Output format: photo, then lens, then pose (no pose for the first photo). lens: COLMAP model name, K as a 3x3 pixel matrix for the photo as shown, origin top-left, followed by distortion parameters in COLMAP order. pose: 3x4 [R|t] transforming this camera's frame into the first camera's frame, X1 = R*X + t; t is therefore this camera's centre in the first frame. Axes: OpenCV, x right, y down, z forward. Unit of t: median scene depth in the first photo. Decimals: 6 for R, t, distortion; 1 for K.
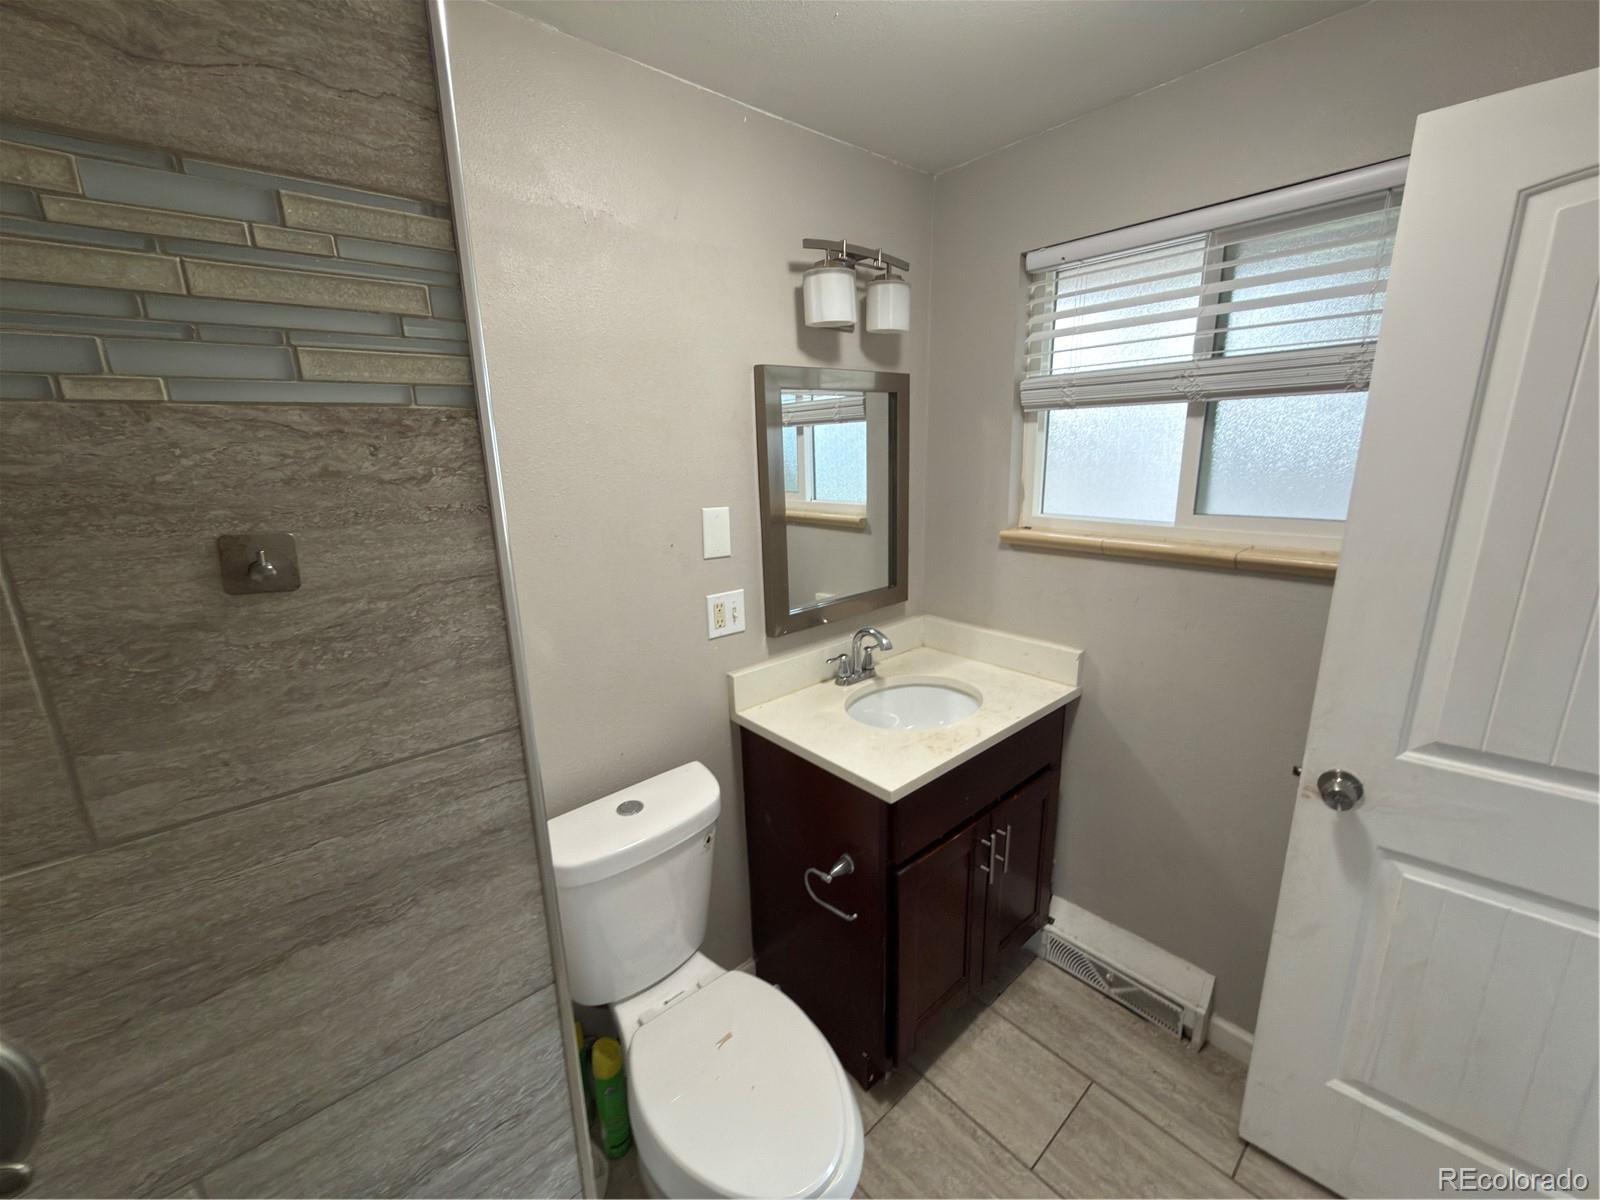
lens RADIAL K [[639.9, 0, 797.4], [0, 639.9, 603.5], [0, 0, 1]] dist [-0.002679, -0.000048]
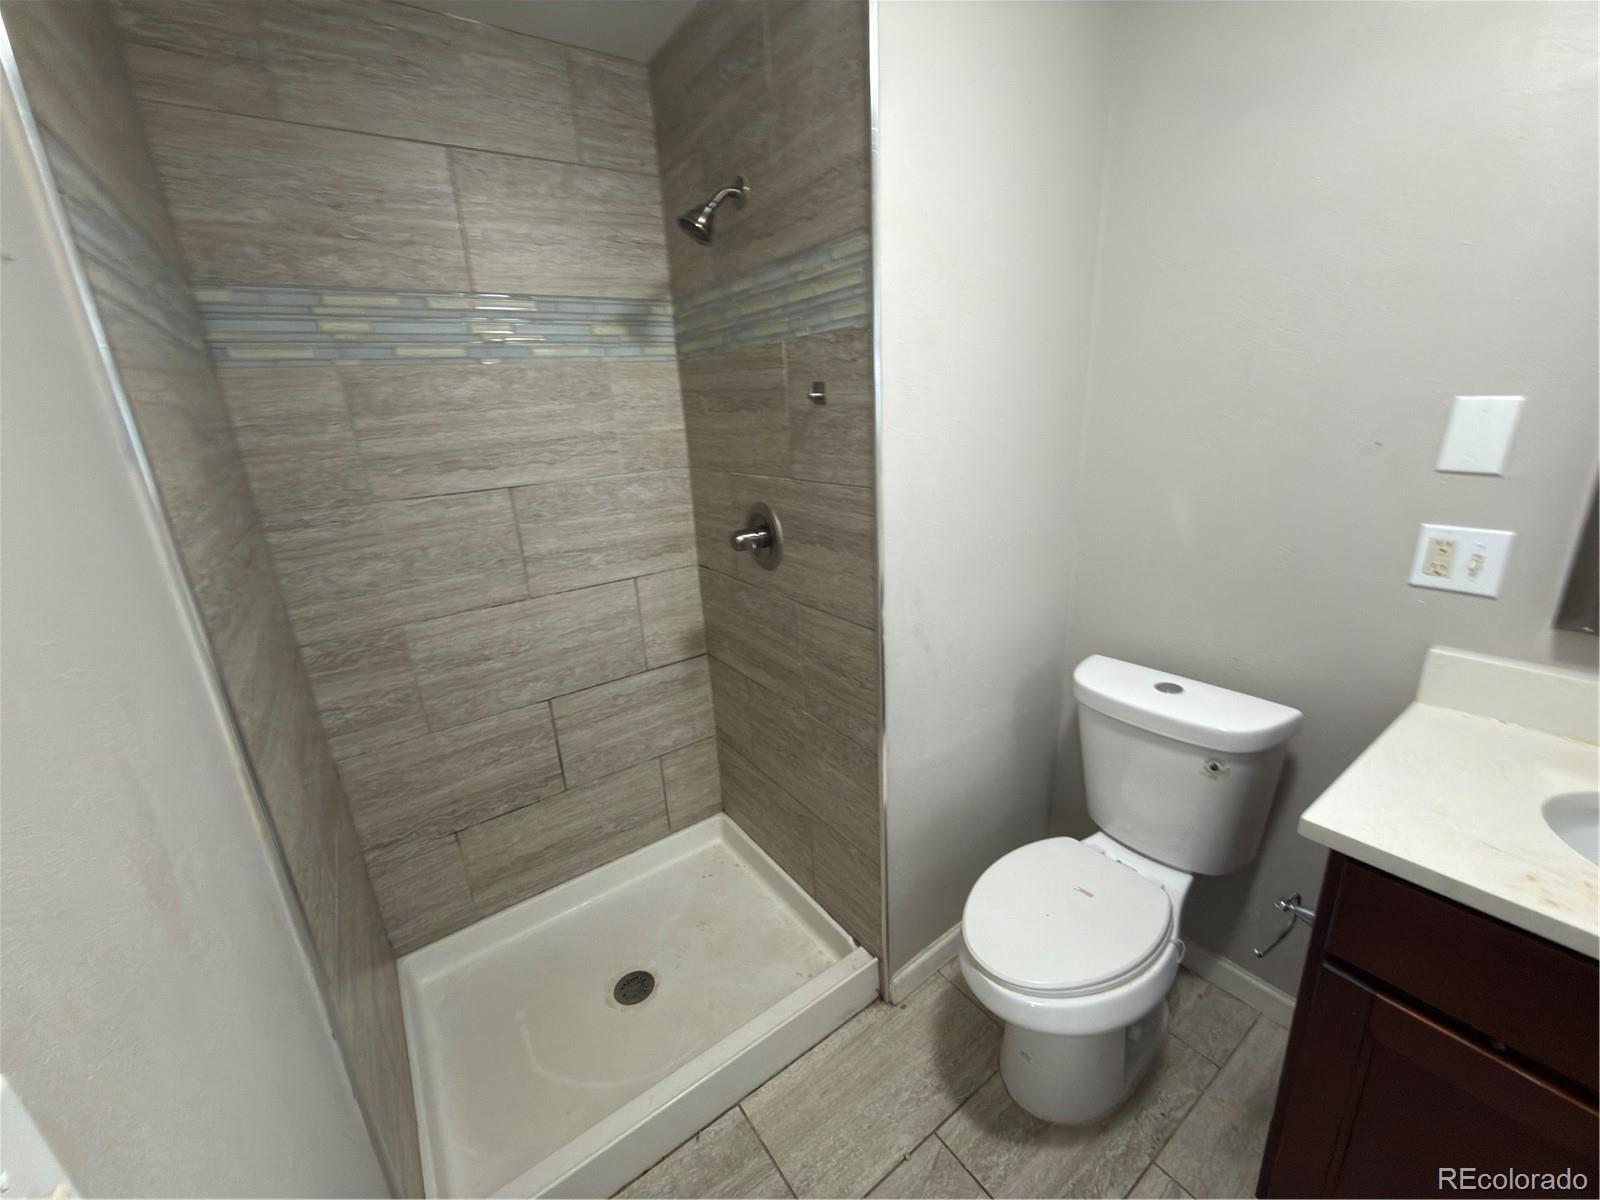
lens RADIAL K [[639.9, 0, 798.4], [0, 639.9, 598.4], [0, 0, 1]] dist [-0.002679, -0.000048]
pose [[-0.099661, 0.327384, -0.939621, 1.765186], [-0.181366, 0.922526, 0.340665, -0.144181], [0.978353, 0.204366, -0.032564, 1.002808]]
